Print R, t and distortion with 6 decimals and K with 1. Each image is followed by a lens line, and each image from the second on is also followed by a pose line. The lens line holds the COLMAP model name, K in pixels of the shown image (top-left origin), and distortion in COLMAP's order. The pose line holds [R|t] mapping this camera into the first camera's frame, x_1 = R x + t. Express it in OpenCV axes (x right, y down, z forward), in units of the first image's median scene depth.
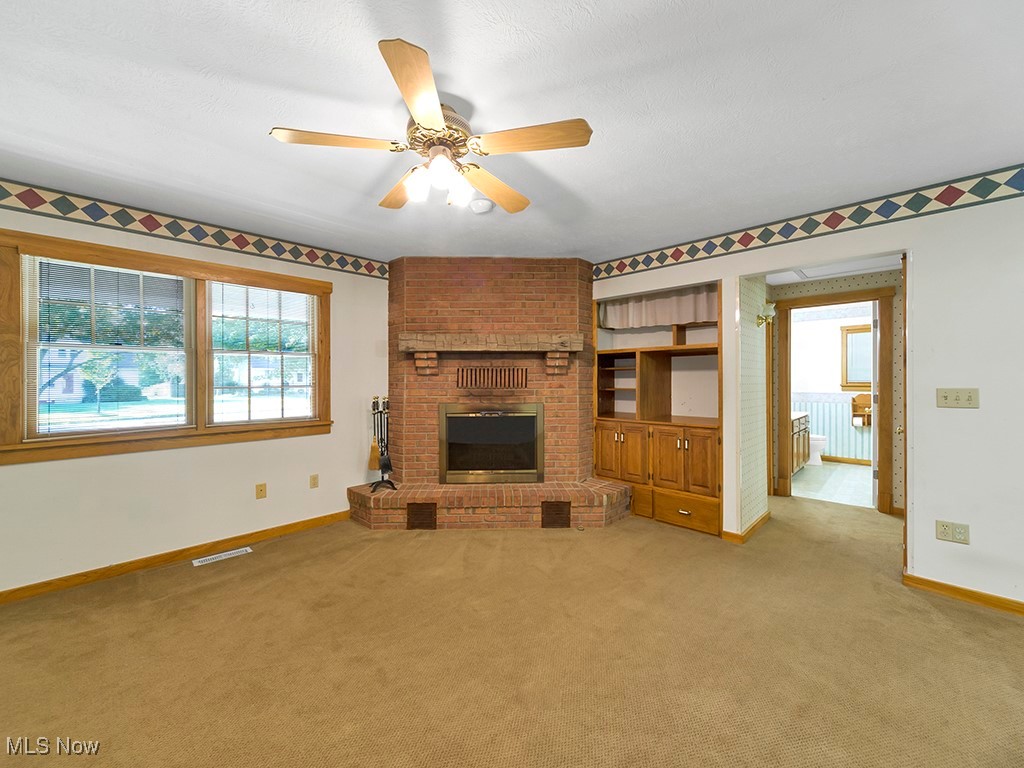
lens RADIAL K [[420.9, 0, 509.5], [0, 420.9, 378.6], [0, 0, 1]] dist [0.011320, 0.000596]
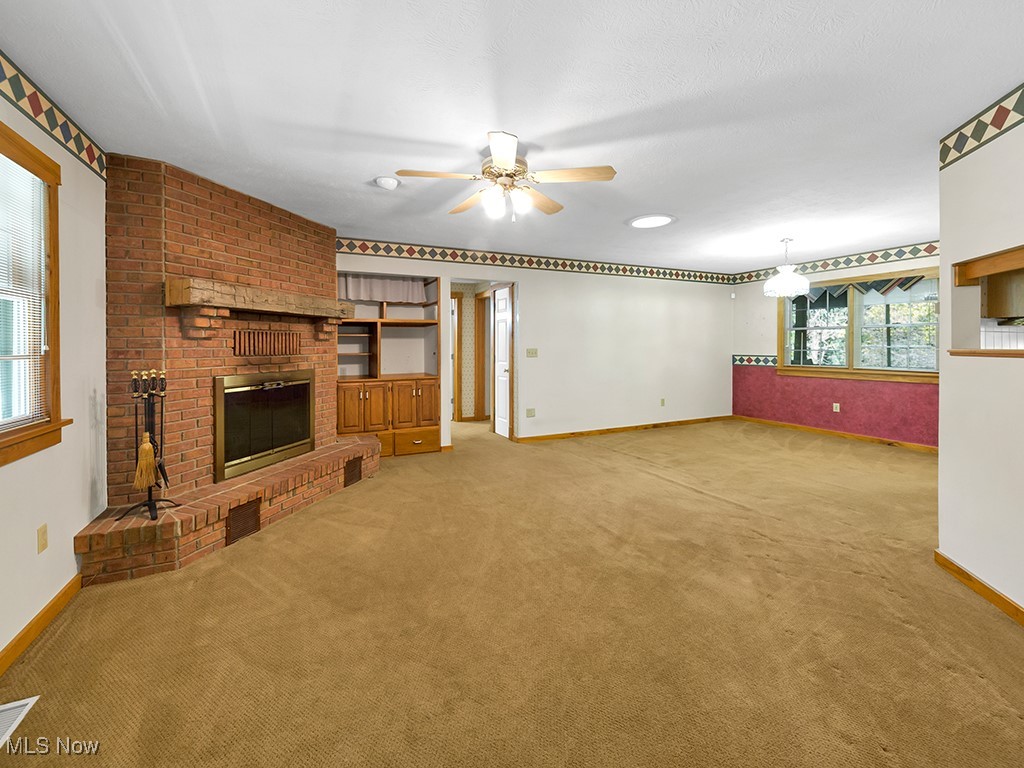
lens RADIAL K [[420.9, 0, 501.3], [0, 420.9, 348.5], [0, 0, 1]] dist [0.011320, 0.000596]
pose [[0.333138, -0.006750, 0.942854, -0.707429], [0.003793, 0.999976, 0.005818, 0.006200], [-0.942870, 0.001638, 0.333156, 0.264318]]
